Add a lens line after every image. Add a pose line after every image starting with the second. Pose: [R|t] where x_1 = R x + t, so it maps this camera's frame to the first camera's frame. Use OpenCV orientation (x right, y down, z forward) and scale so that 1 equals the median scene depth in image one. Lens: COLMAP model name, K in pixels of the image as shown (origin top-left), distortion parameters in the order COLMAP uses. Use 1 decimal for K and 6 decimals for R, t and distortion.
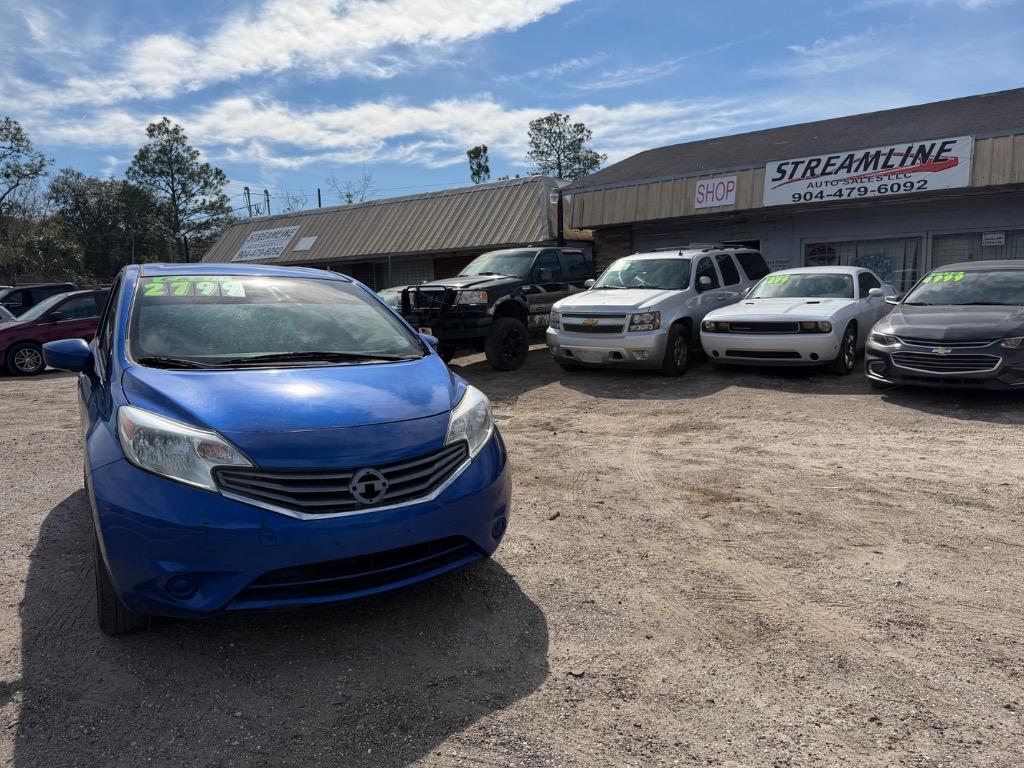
lens RADIAL K [[749.6, 0, 512.7], [0, 749.6, 373.4], [0, 0, 1]] dist [0.029103, -0.040506]
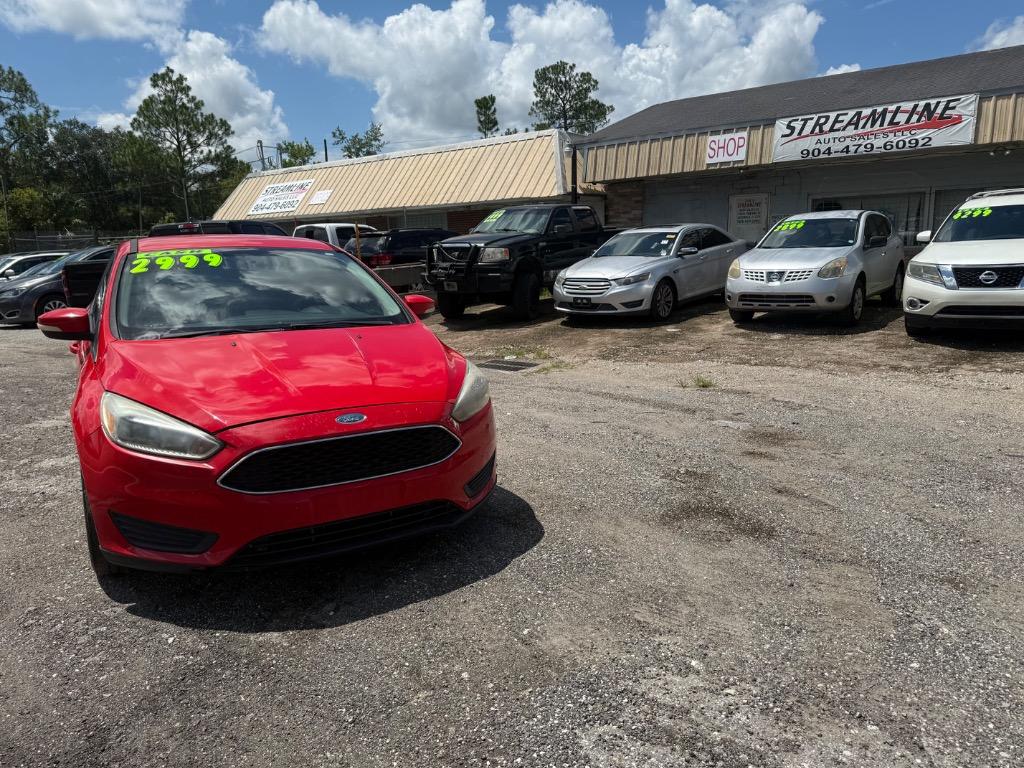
lens RADIAL K [[749.6, 0, 512.7], [0, 749.6, 373.4], [0, 0, 1]] dist [0.029103, -0.040506]
pose [[0.999996, 0.001334, -0.002562, -0.021617], [-0.001172, 0.998050, 0.062410, 0.003545], [0.002640, -0.062407, 0.998047, -0.052934]]
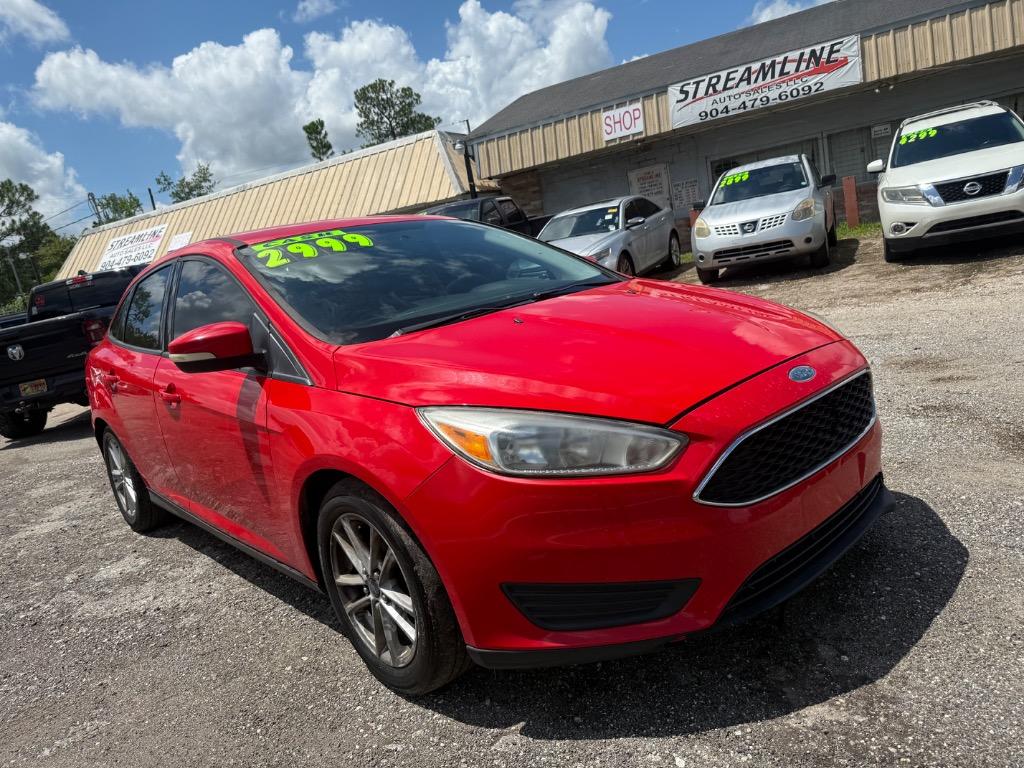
lens RADIAL K [[747.4, 0, 509.4], [0, 747.4, 386.8], [0, 0, 1]] dist [0.017915, -0.027827]
pose [[0.966254, -0.186934, 0.177227, -0.138339], [0.176386, 0.981561, 0.073658, 0.010779], [-0.187728, -0.039912, 0.981410, 0.020260]]
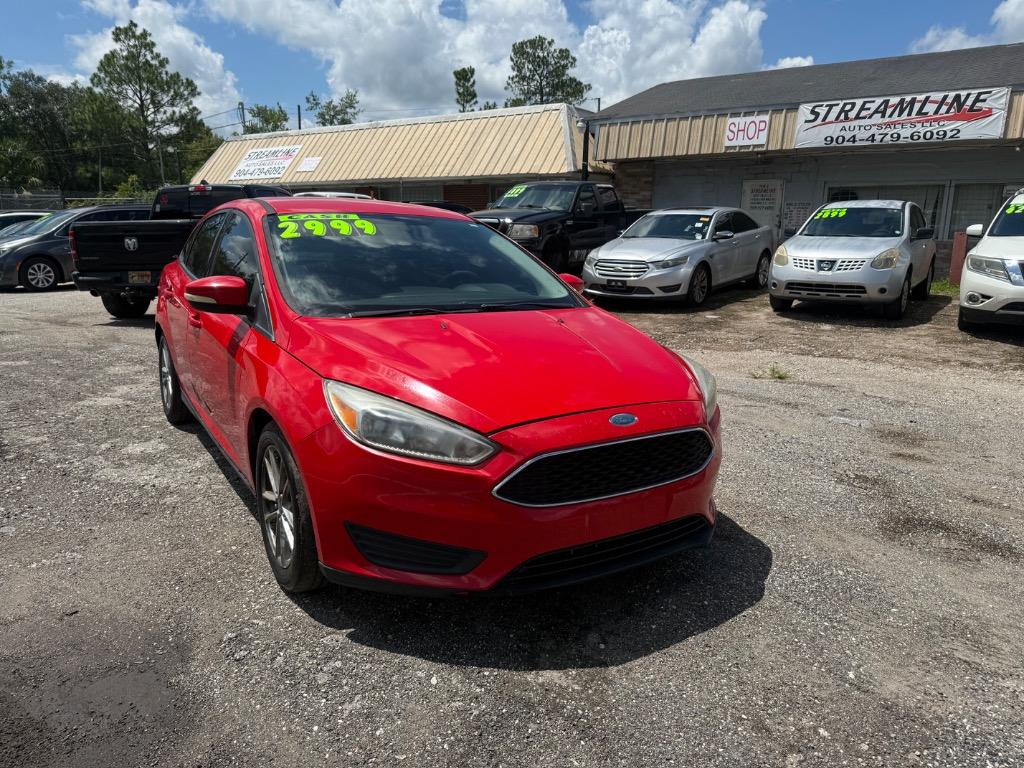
lens RADIAL K [[752.3, 0, 510.8], [0, 752.3, 382.0], [0, 0, 1]] dist [0.002693, -0.007184]
pose [[0.998205, 0.028077, 0.052893, -0.098385], [-0.033284, 0.994402, 0.100285, 0.003285], [-0.049781, -0.101865, 0.993552, -0.021903]]
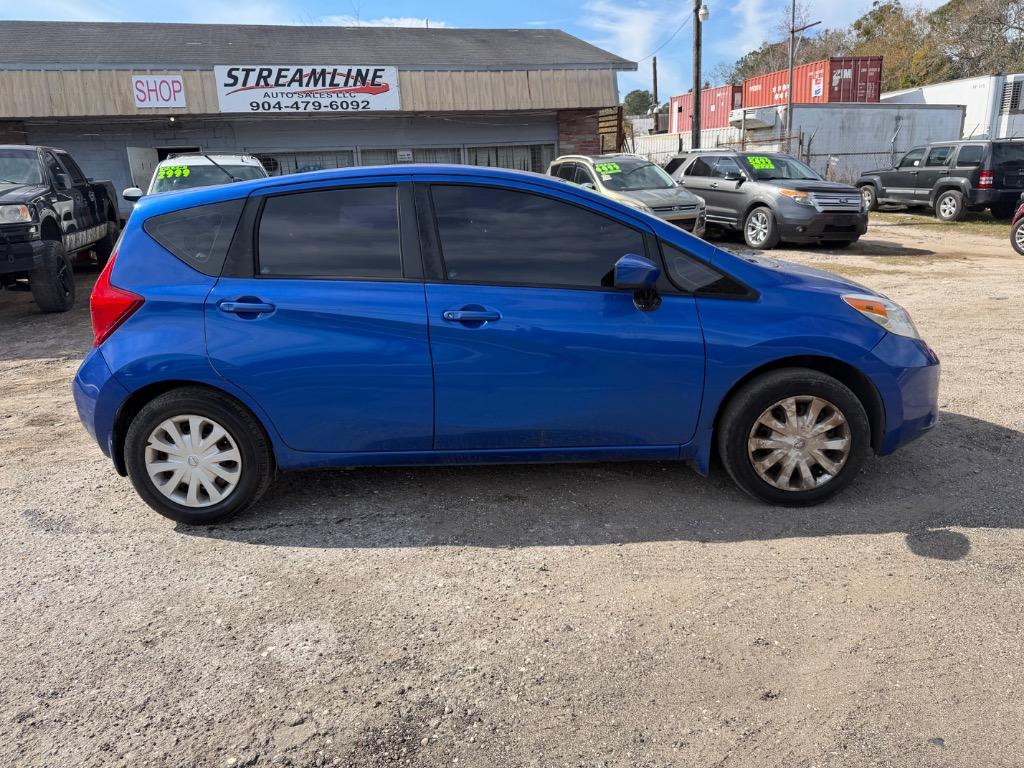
lens RADIAL K [[738.5, 0, 507.5], [0, 738.5, 387.1], [0, 0, 1]] dist [0.008622, -0.009558]
pose [[0.552575, -0.220121, 0.803871, -0.328238], [0.110739, 0.975333, 0.190951, -0.016776], [-0.826074, -0.016495, 0.563320, 0.153140]]
